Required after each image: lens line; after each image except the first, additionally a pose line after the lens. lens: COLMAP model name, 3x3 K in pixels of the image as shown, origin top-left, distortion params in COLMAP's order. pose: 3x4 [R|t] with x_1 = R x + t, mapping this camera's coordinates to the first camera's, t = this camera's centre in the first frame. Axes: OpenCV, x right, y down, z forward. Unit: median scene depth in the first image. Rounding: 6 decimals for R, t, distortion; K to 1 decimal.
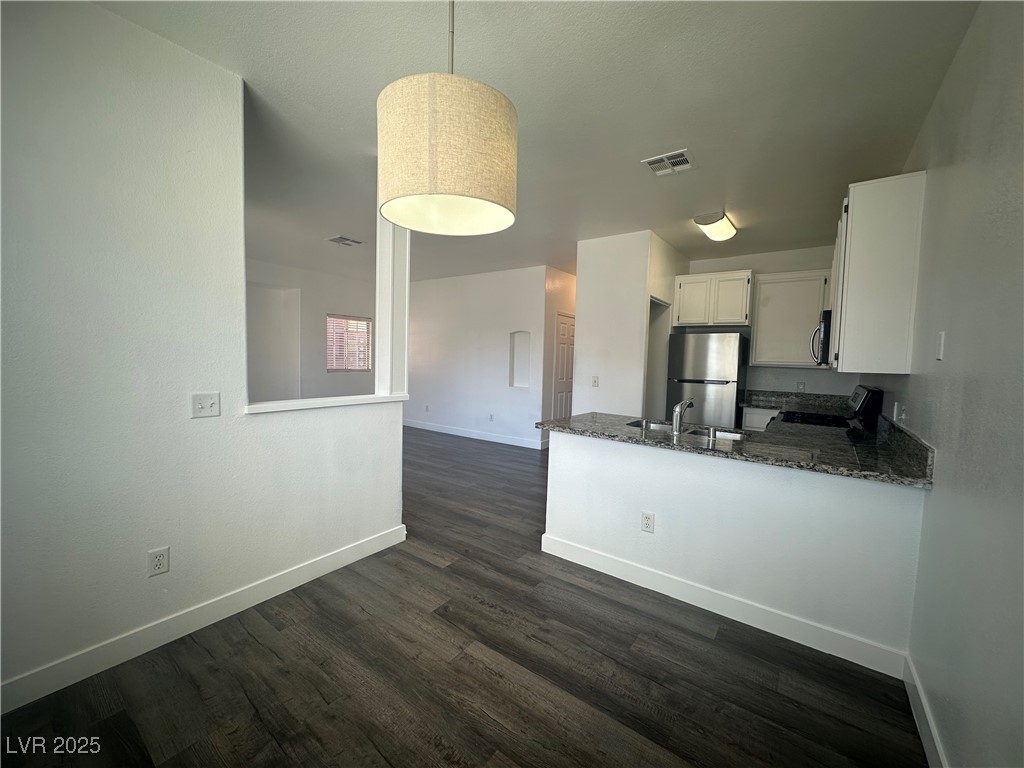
lens RADIAL K [[408.5, 0, 512.4], [0, 408.5, 383.3], [0, 0, 1]] dist [0.001207, -0.000405]
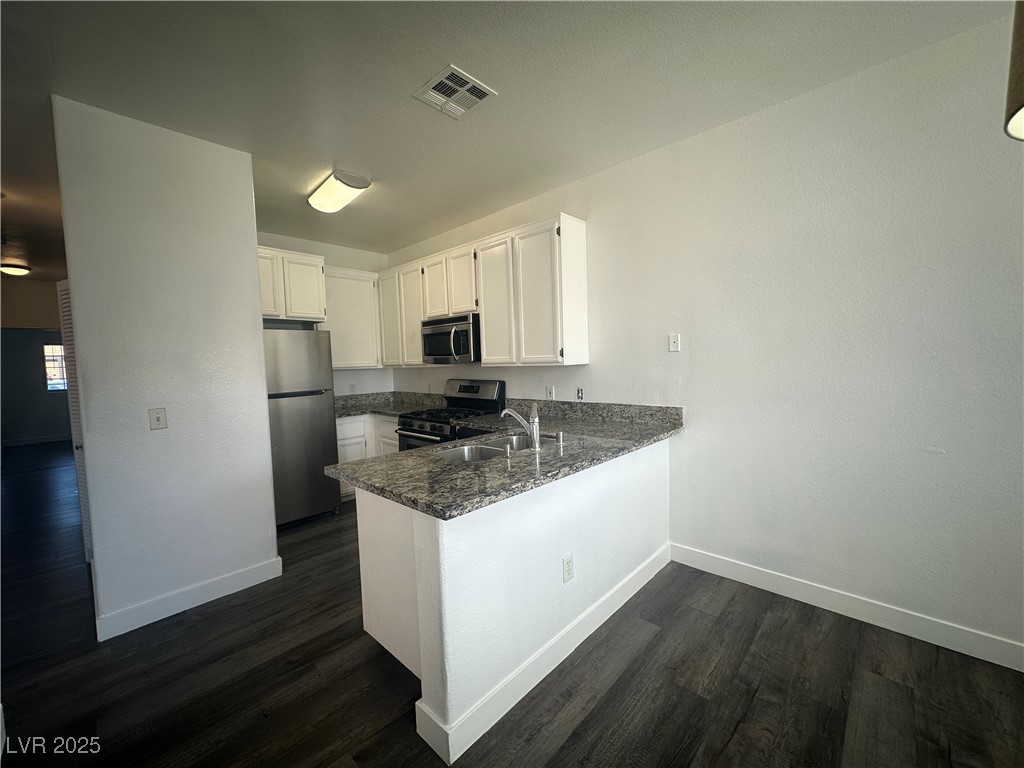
lens RADIAL K [[408.5, 0, 510.9], [0, 408.5, 383.1], [0, 0, 1]] dist [0.001207, -0.000405]
pose [[0.118394, -0.085211, 0.989304, -0.221980], [0.096932, 0.992544, 0.073890, -0.041057], [-0.988224, 0.087147, 0.125771, 0.514528]]
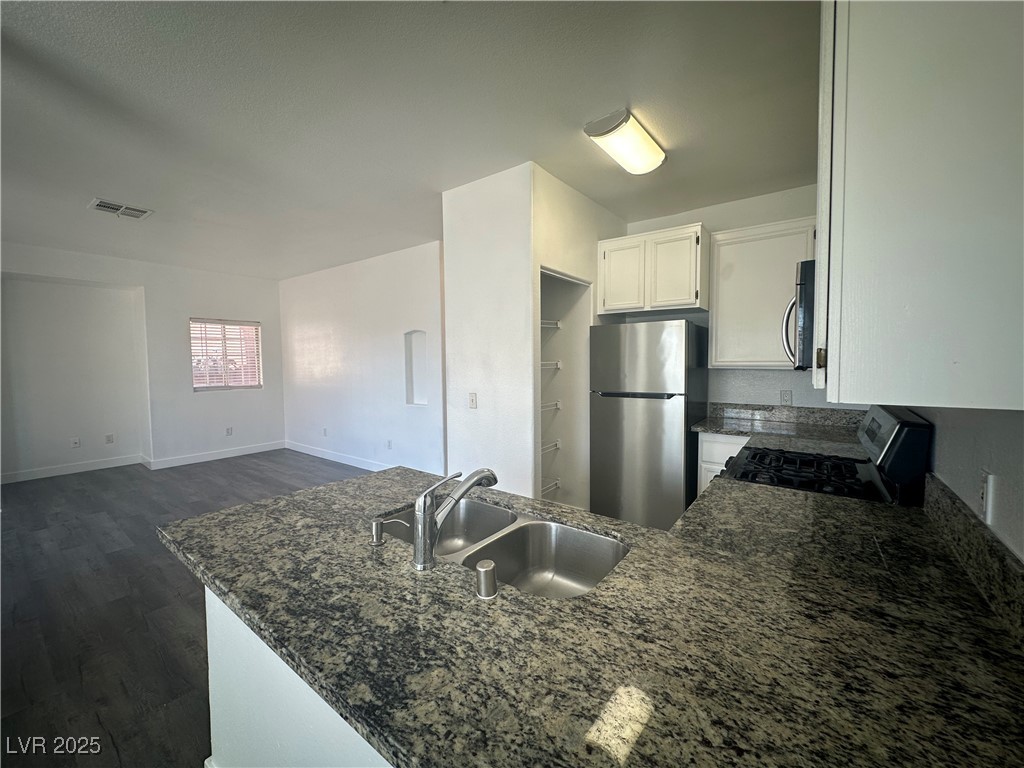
lens RADIAL K [[408.5, 0, 512.2], [0, 408.5, 382.8], [0, 0, 1]] dist [0.001207, -0.000405]
pose [[0.999326, -0.034398, -0.012819, 0.273417], [0.034307, 0.999385, -0.007318, -0.025970], [0.013062, 0.006873, 0.999891, 0.332650]]
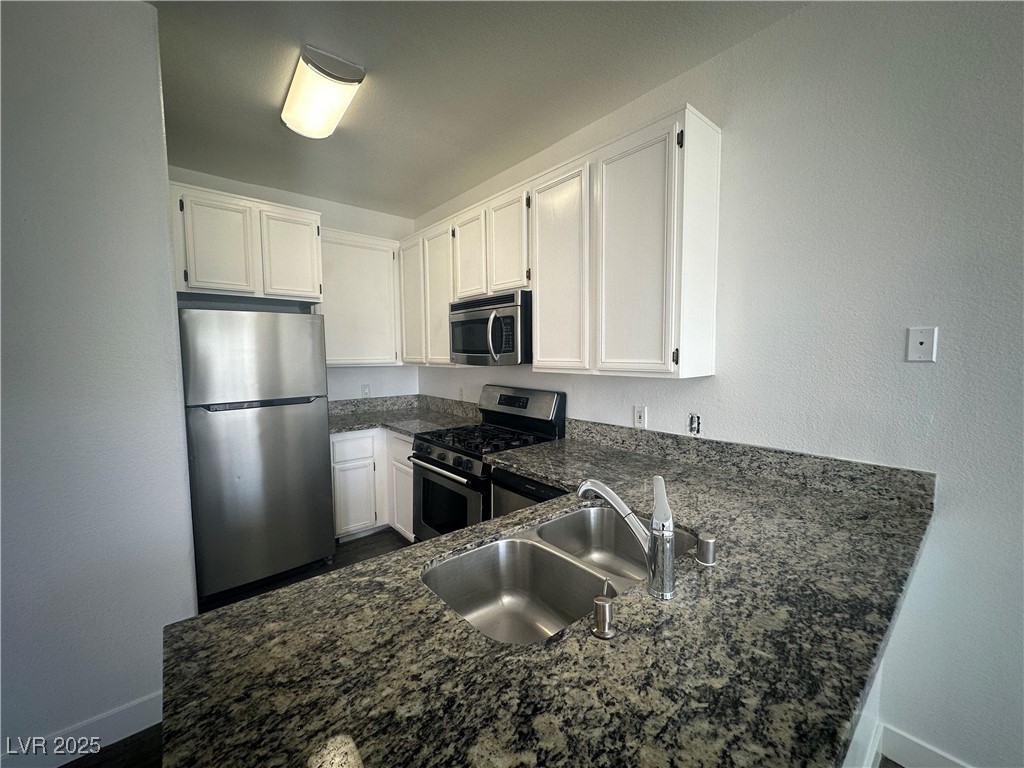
lens RADIAL K [[408.5, 0, 510.5], [0, 408.5, 382.0], [0, 0, 1]] dist [0.001207, -0.000405]
pose [[0.229927, -0.098452, 0.968215, 0.027334], [0.074754, 0.993717, 0.083293, -0.051950], [-0.970333, 0.053226, 0.235843, 0.569131]]
